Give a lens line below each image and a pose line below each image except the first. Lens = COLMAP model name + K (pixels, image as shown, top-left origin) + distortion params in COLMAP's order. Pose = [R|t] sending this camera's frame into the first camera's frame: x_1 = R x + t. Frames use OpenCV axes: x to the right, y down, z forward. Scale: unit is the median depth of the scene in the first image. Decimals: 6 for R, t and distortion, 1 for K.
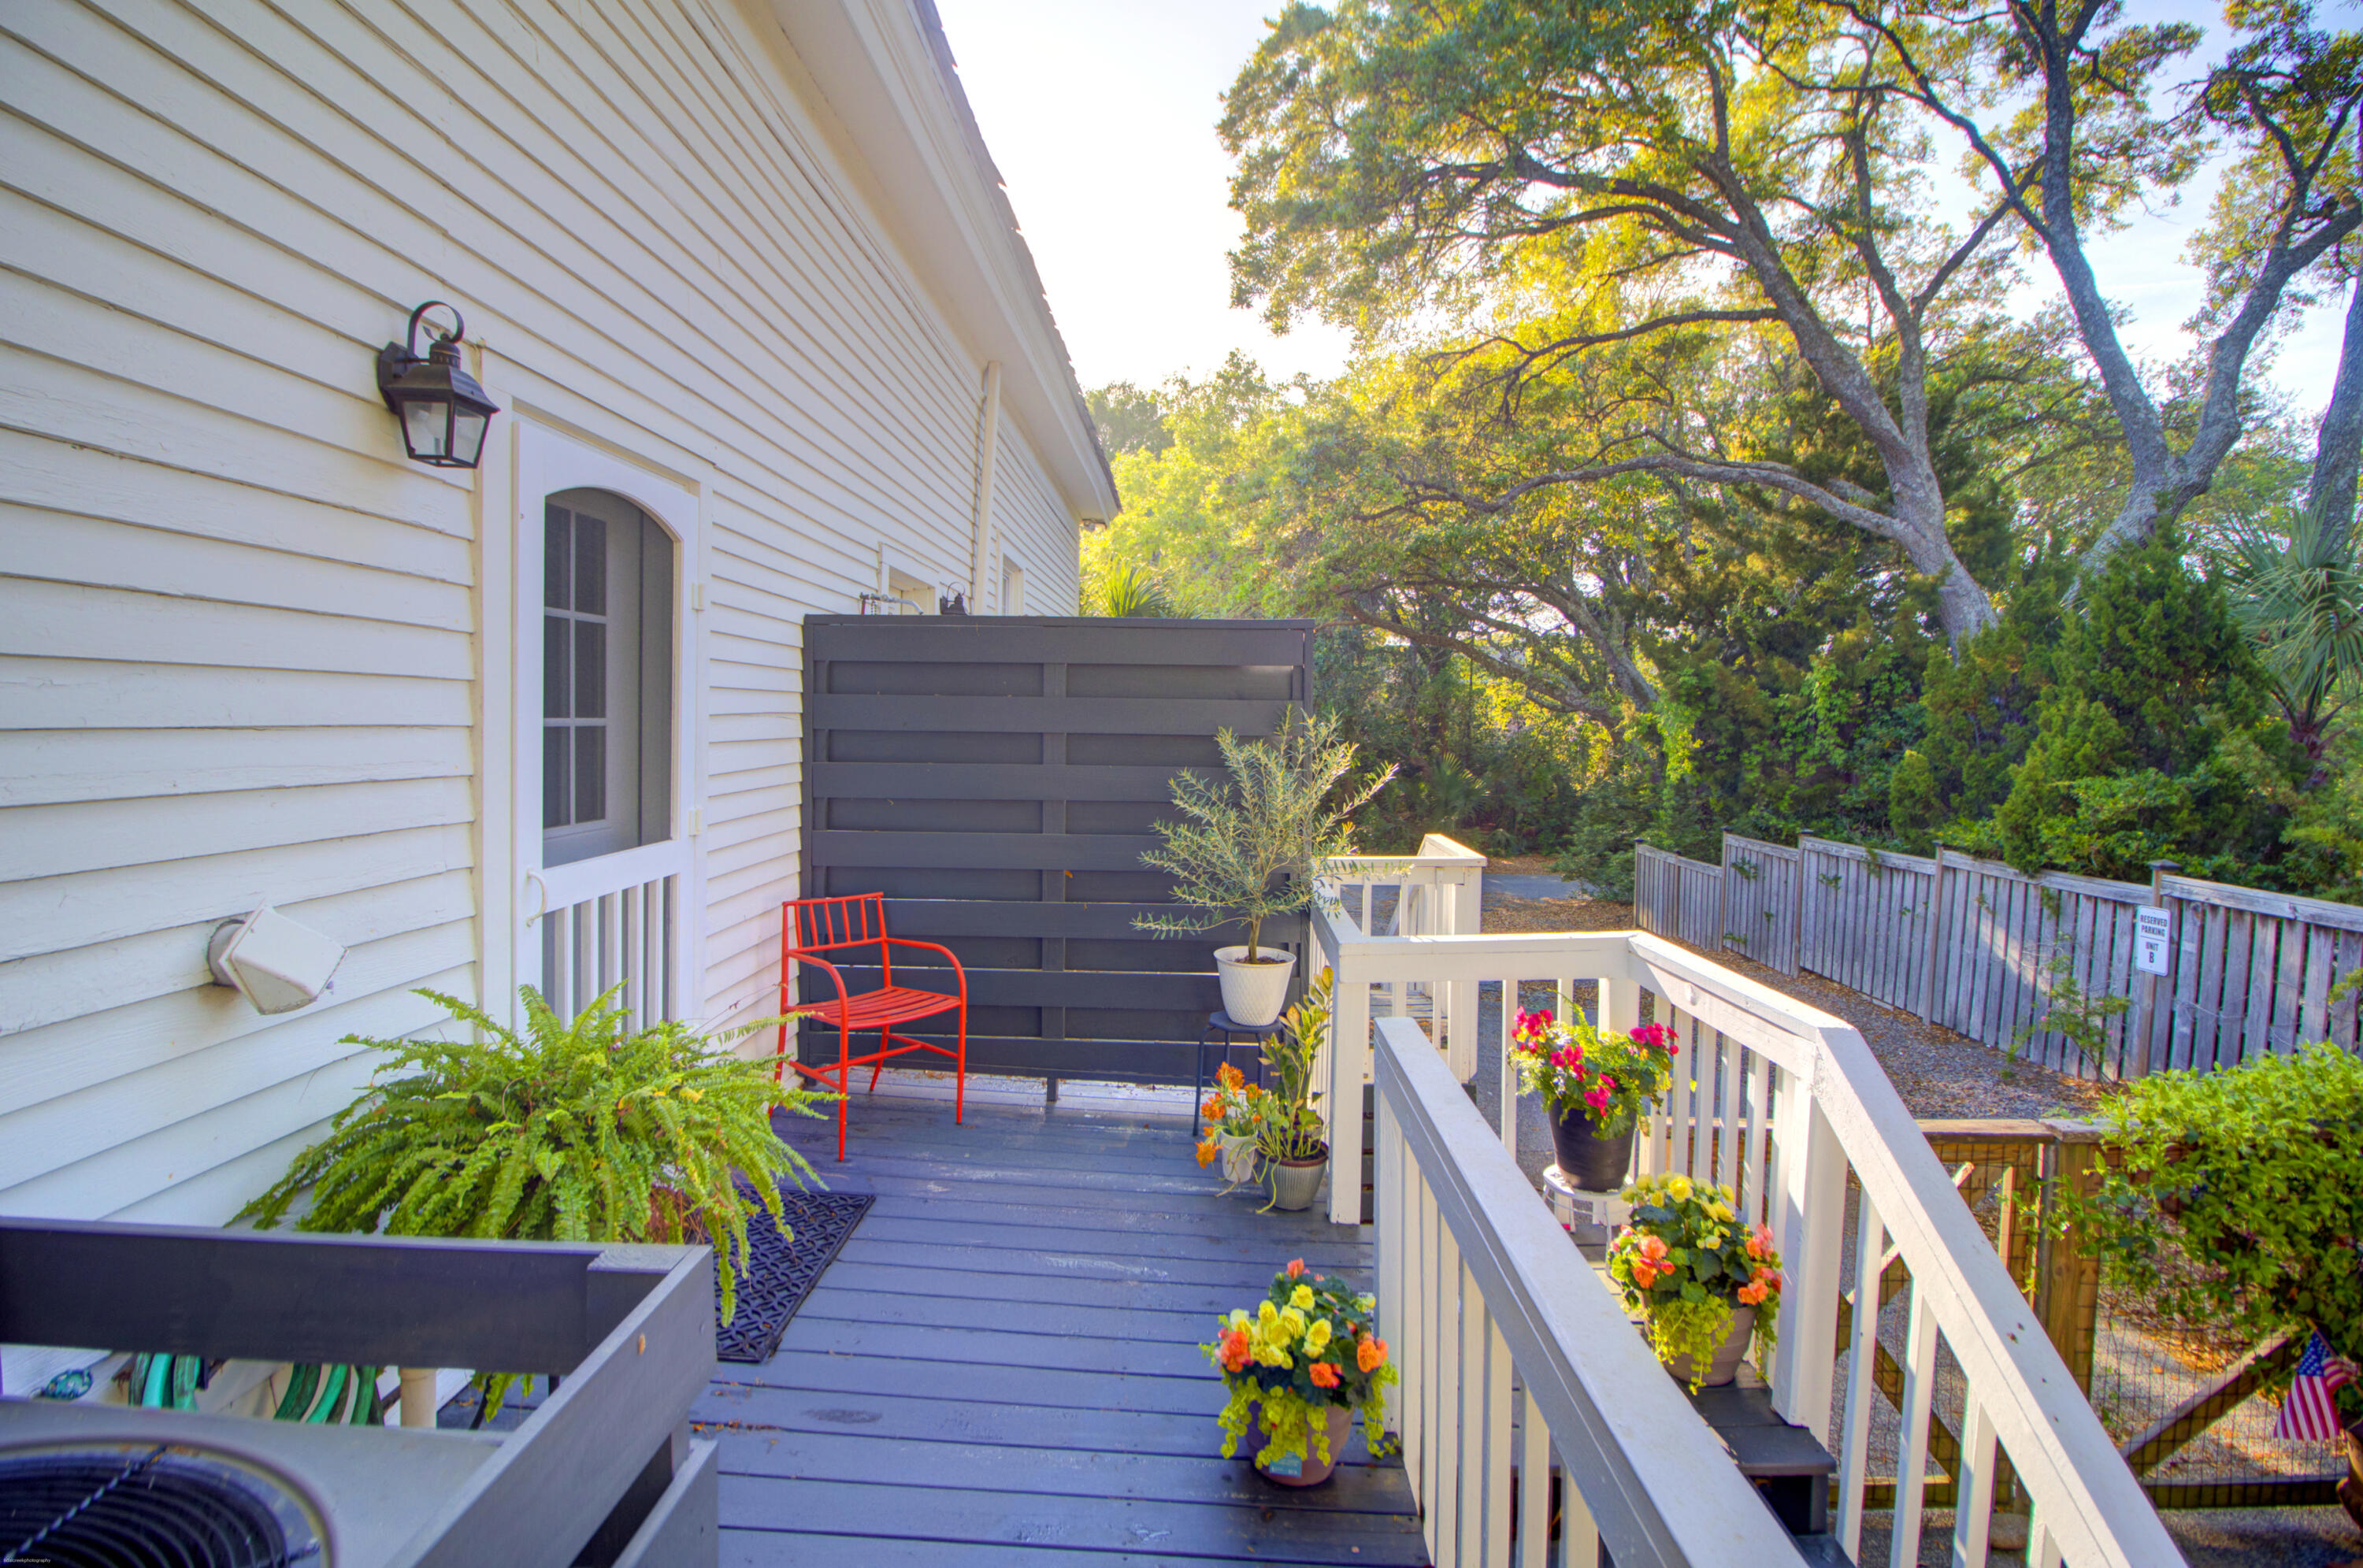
lens RADIAL K [[1121.4, 0, 1173.6], [0, 1121.4, 778.0], [0, 0, 1]] dist [0.004565, -0.013425]
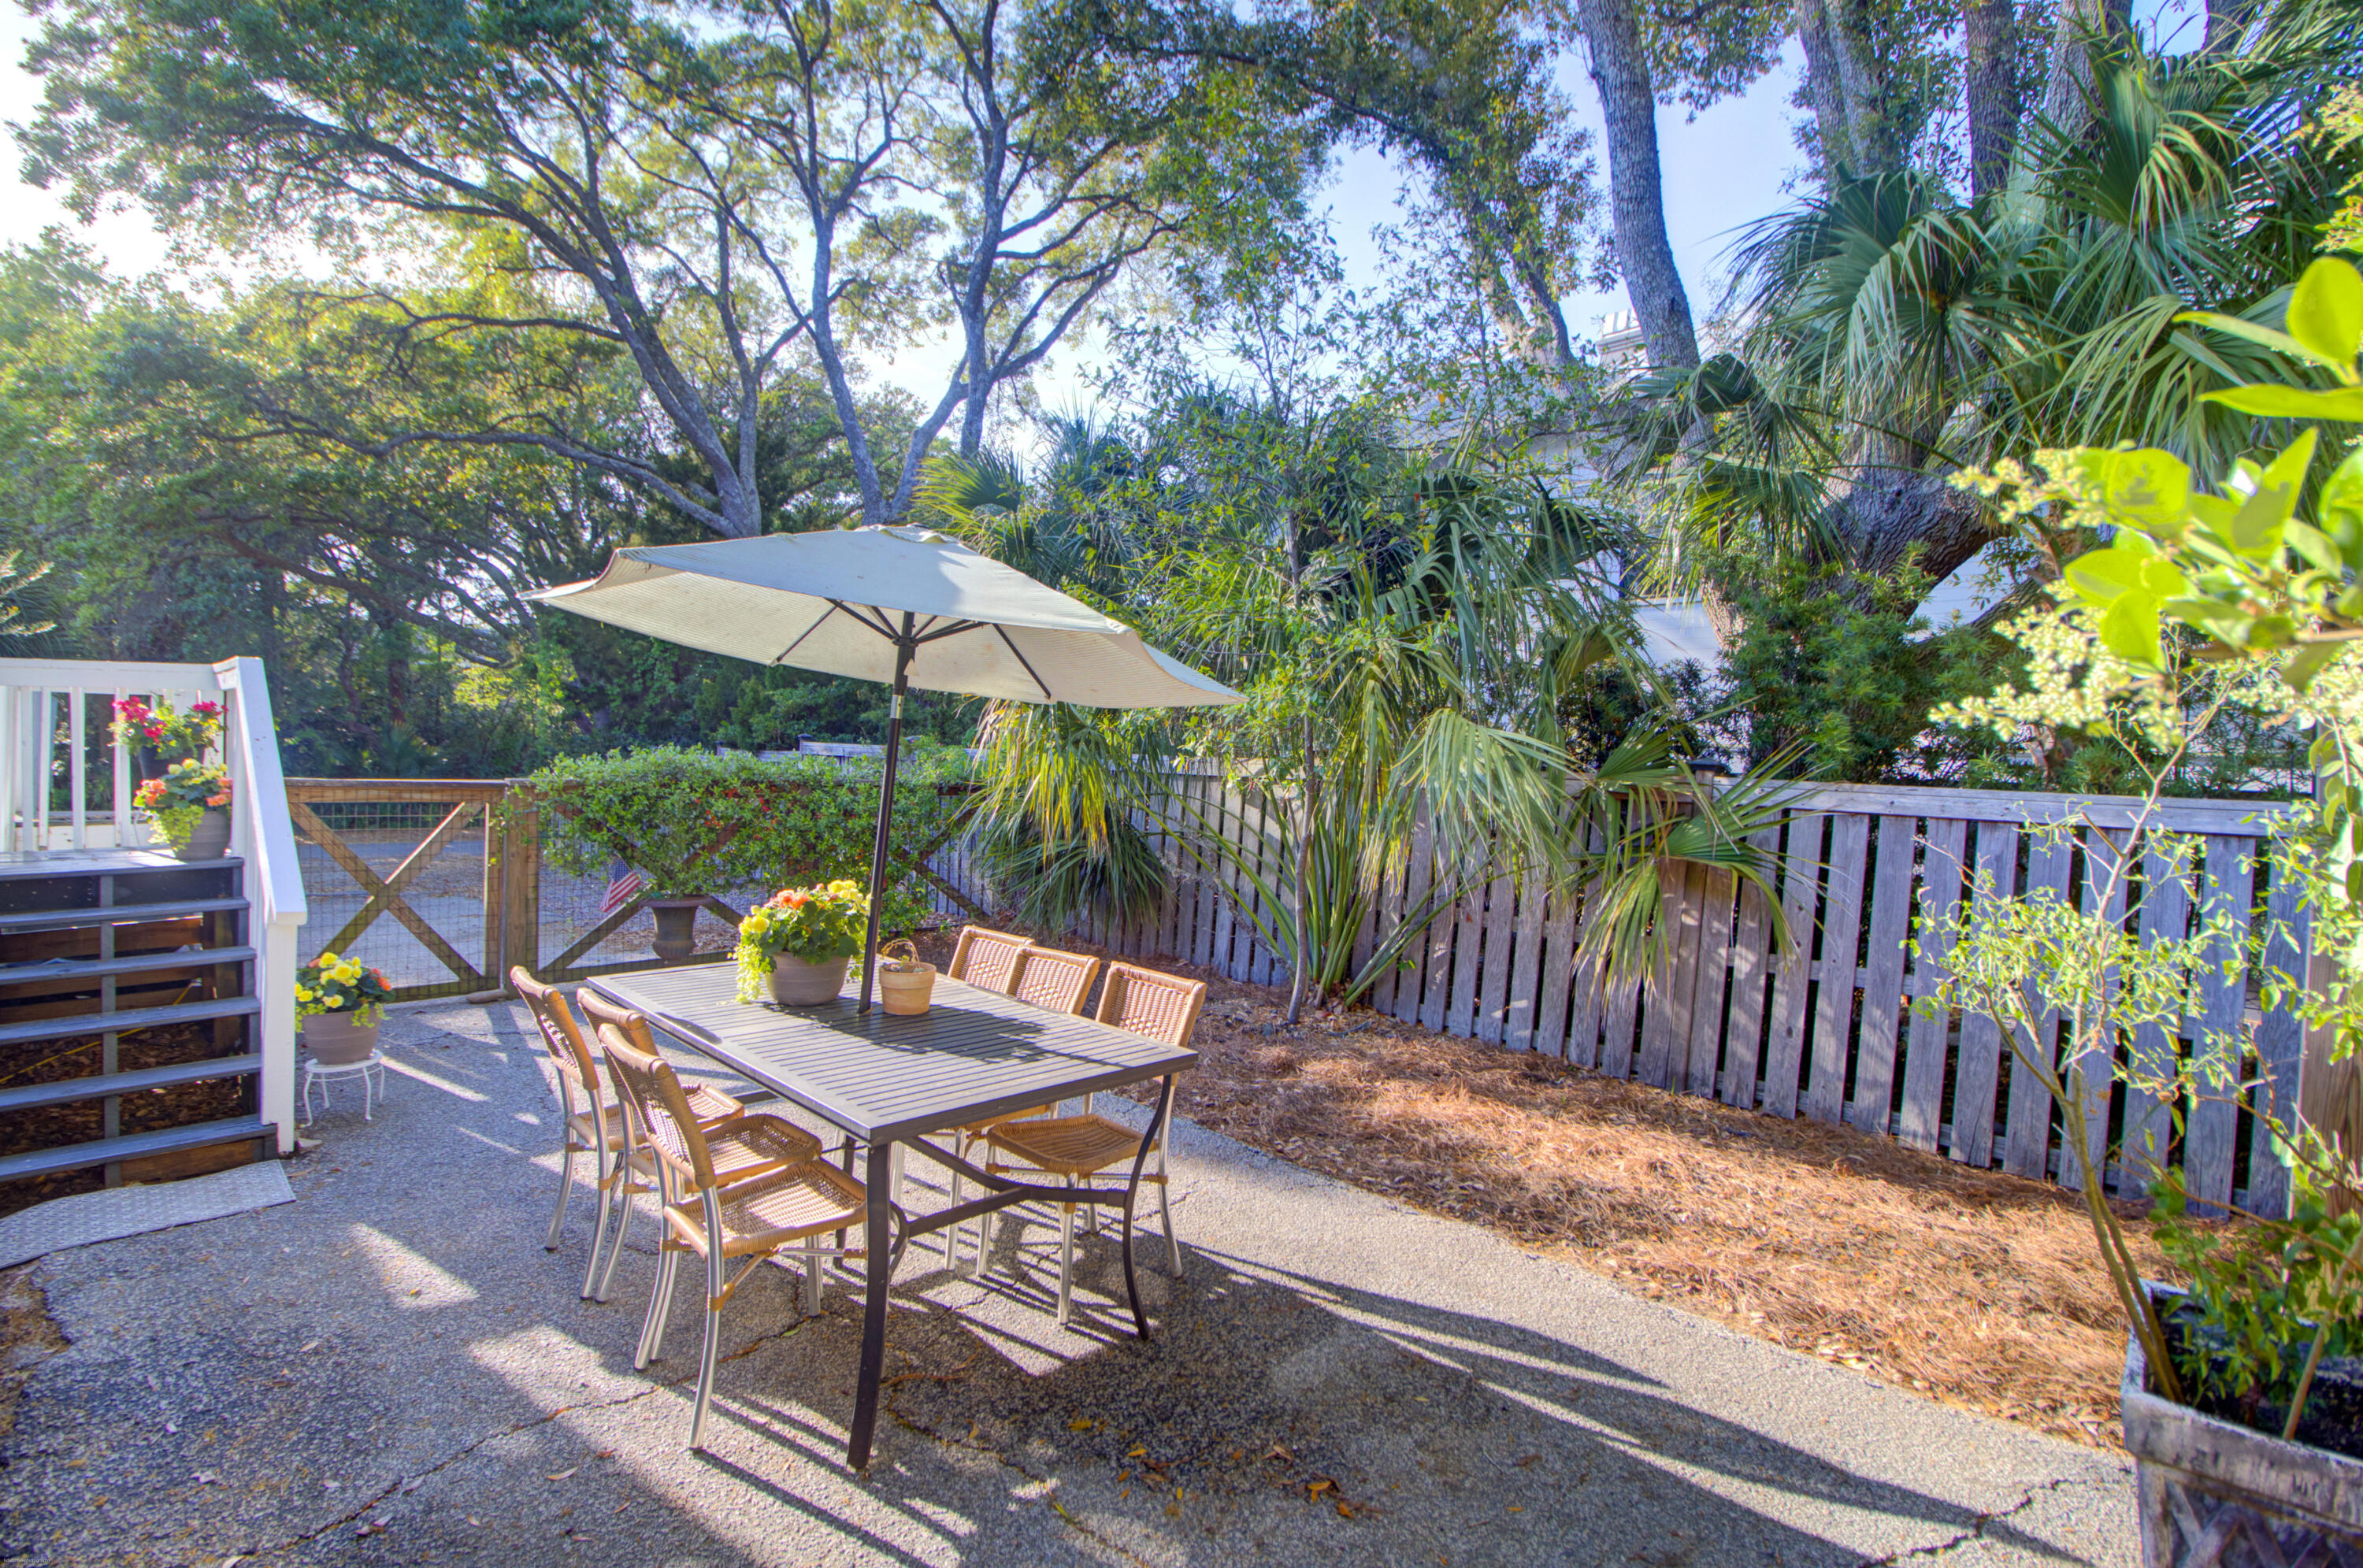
lens RADIAL K [[1121.4, 0, 1173.6], [0, 1121.4, 778.0], [0, 0, 1]] dist [0.004565, -0.013425]
pose [[0.697276, -0.010658, 0.716723, 0.058486], [0.015500, 0.999880, -0.000211, 0.091372], [-0.716635, 0.011257, 0.697357, -0.319780]]
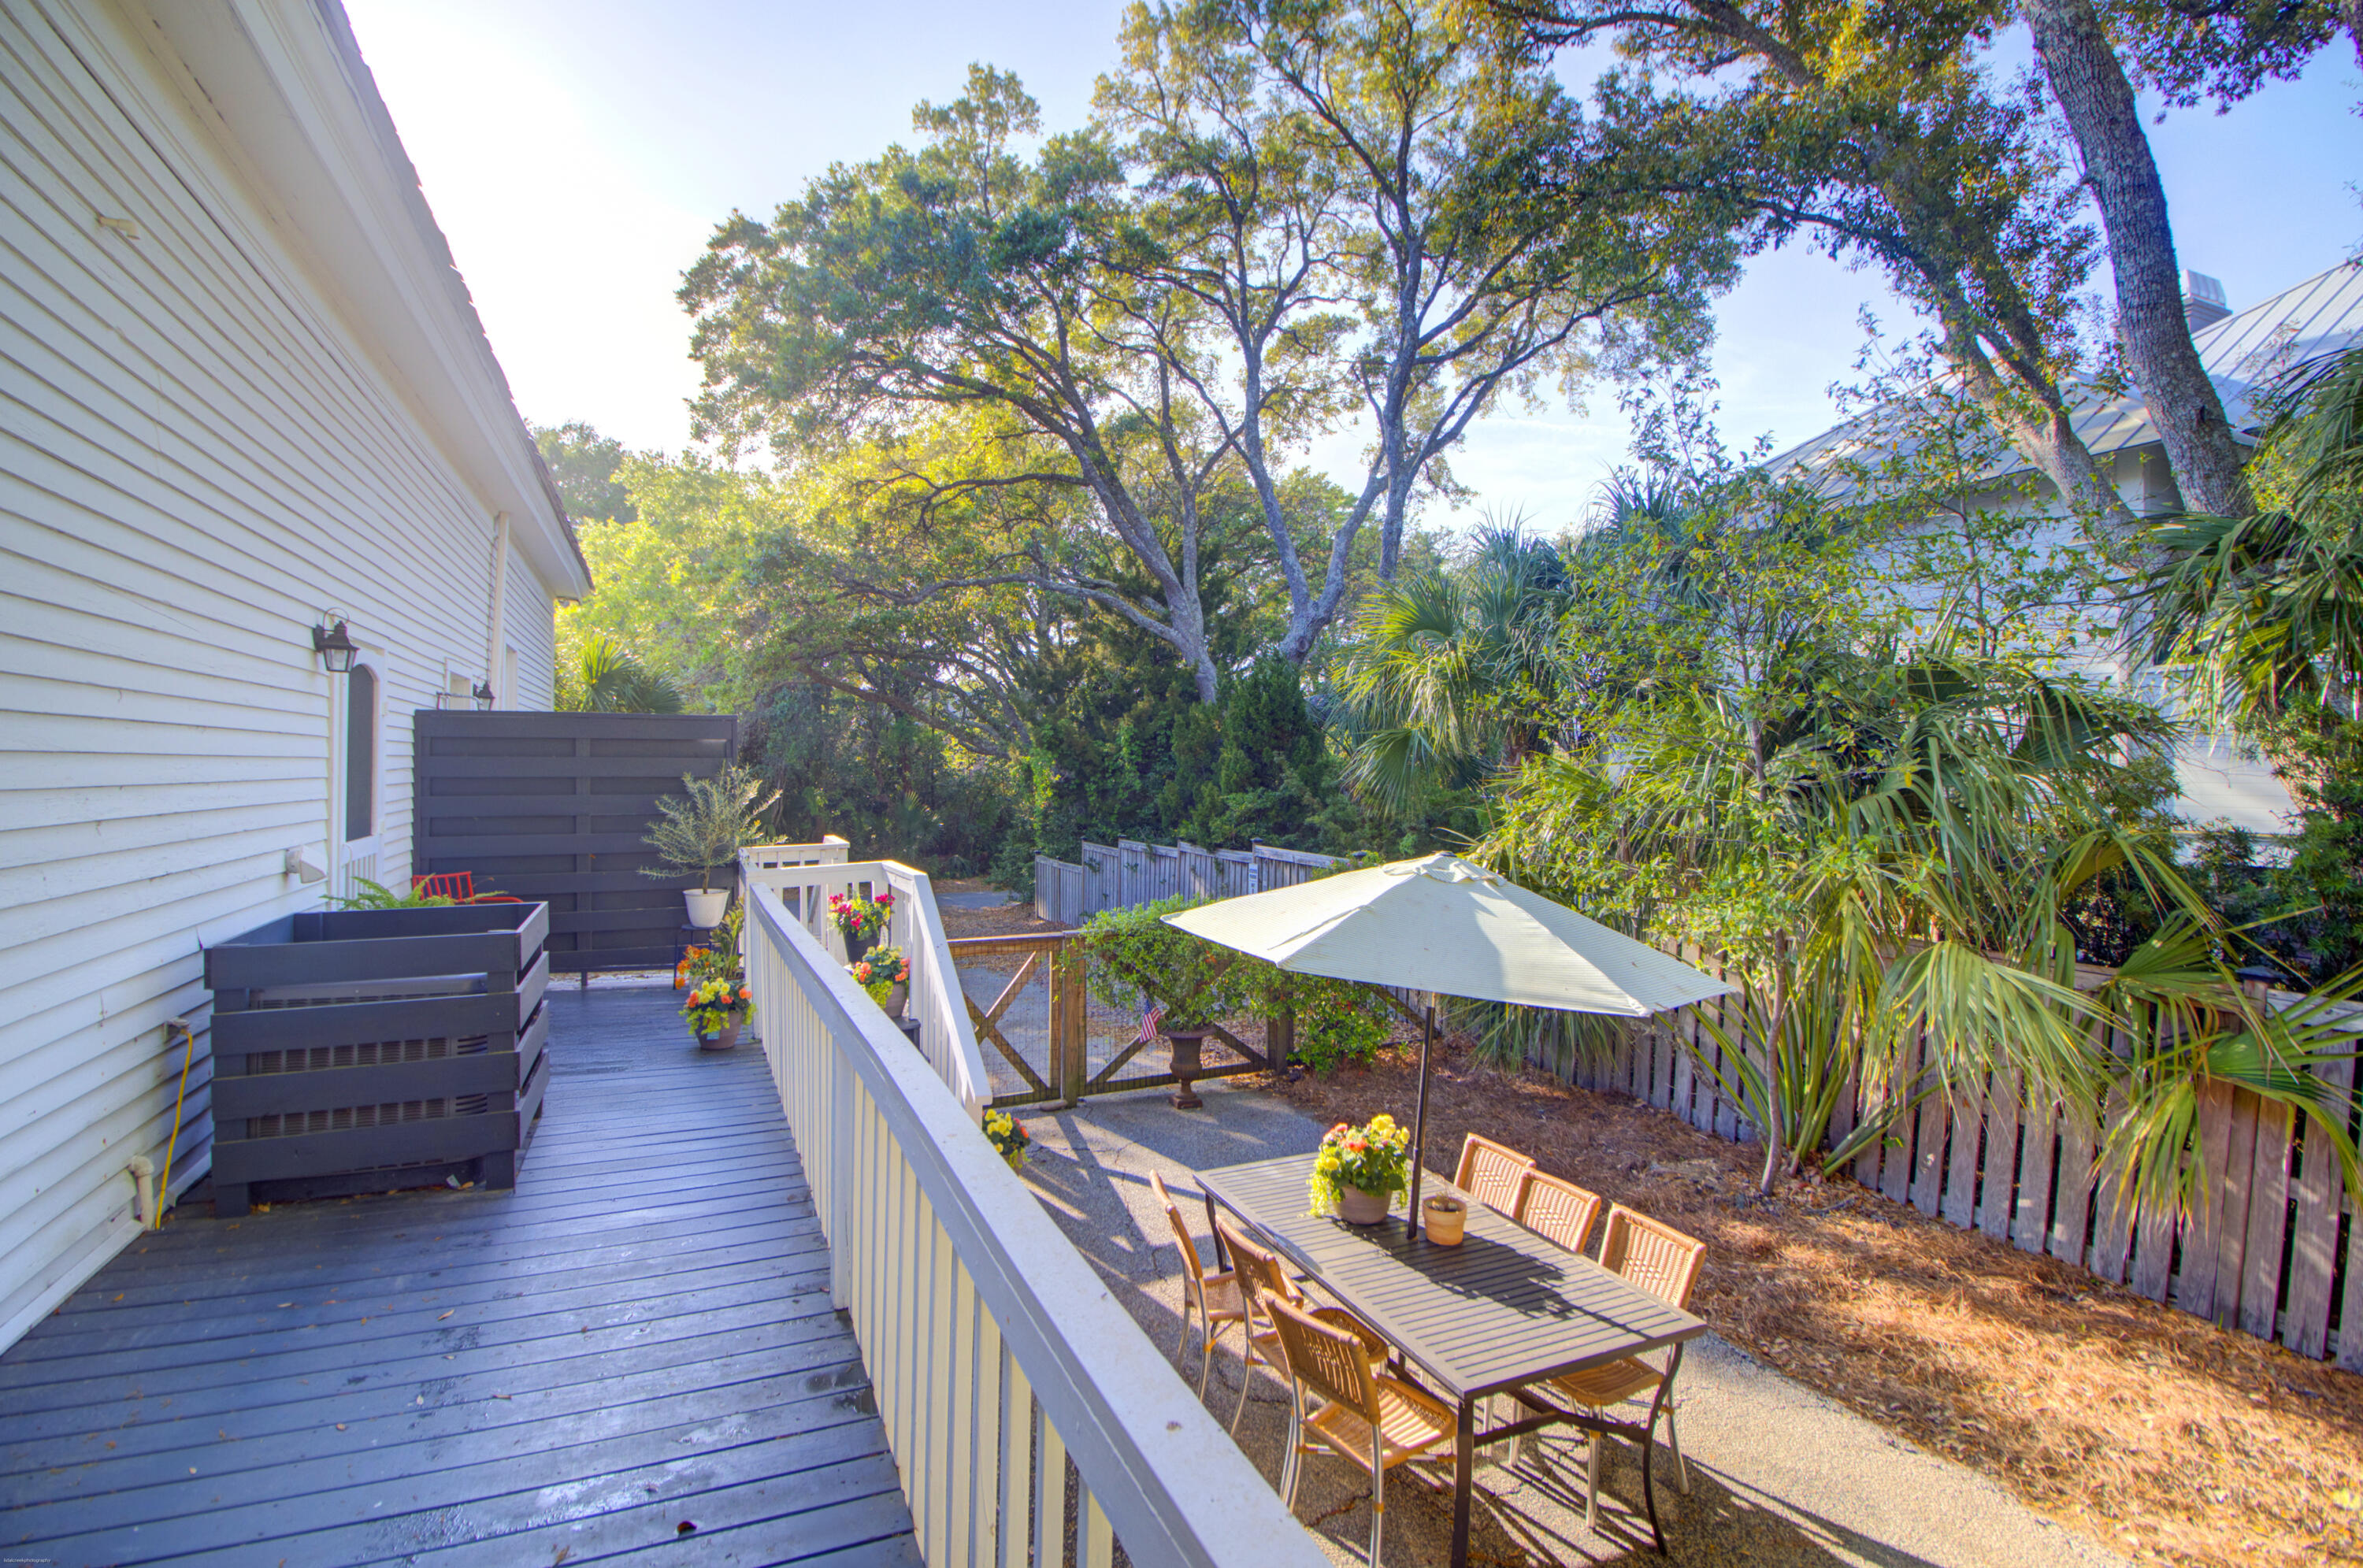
lens RADIAL K [[1121.4, 0, 1173.6], [0, 1121.4, 778.0], [0, 0, 1]] dist [0.004565, -0.013425]
pose [[0.901825, -0.017348, 0.431753, -0.010883], [0.032677, 0.999071, -0.028112, 0.014949], [-0.430864, 0.039461, 0.901554, -0.361294]]
